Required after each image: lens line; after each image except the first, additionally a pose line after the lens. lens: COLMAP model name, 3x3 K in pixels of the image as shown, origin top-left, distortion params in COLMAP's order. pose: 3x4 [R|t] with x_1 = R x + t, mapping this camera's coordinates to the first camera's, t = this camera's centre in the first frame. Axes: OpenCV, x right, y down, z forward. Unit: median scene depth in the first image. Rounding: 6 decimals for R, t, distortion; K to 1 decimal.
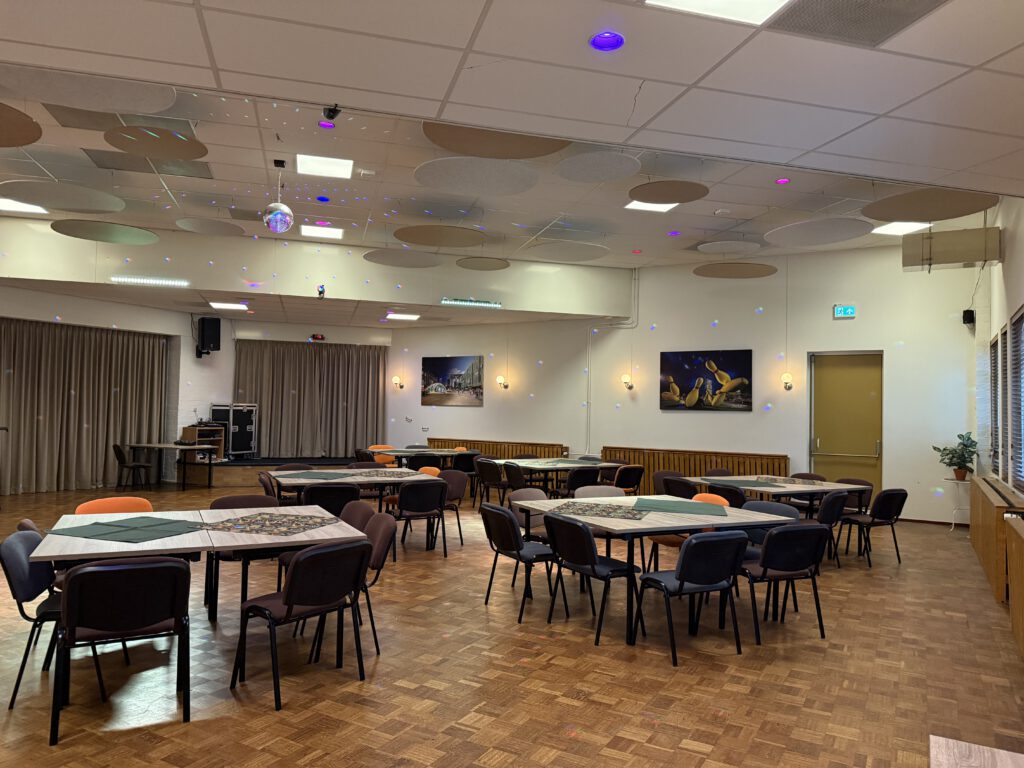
lens RADIAL K [[697.0, 0, 515.4], [0, 697.0, 401.3], [0, 0, 1]] dist [0.059660, -0.088998]
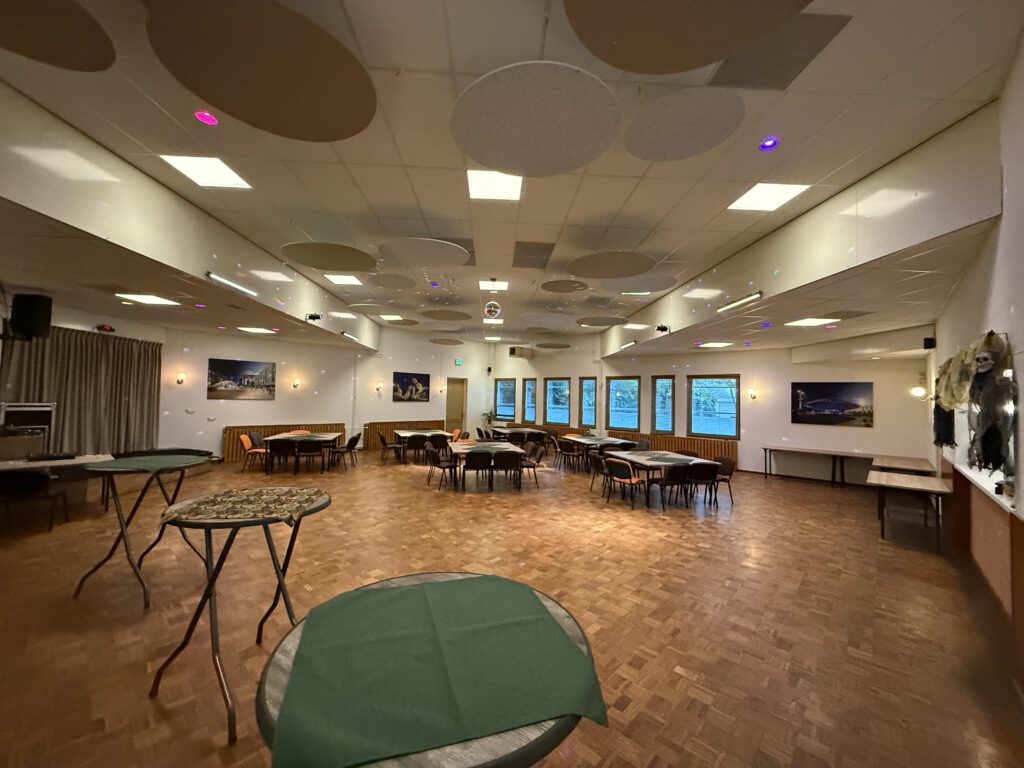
lens RADIAL K [[410.1, 0, 512.0], [0, 410.1, 384.0], [0, 0, 1]] dist [0.000895, -0.000050]
pose [[0.224962, 0.016303, 0.974231, -0.983959], [-0.034183, 0.999377, -0.008830, -0.044481], [-0.973768, -0.031315, 0.225379, 0.498747]]
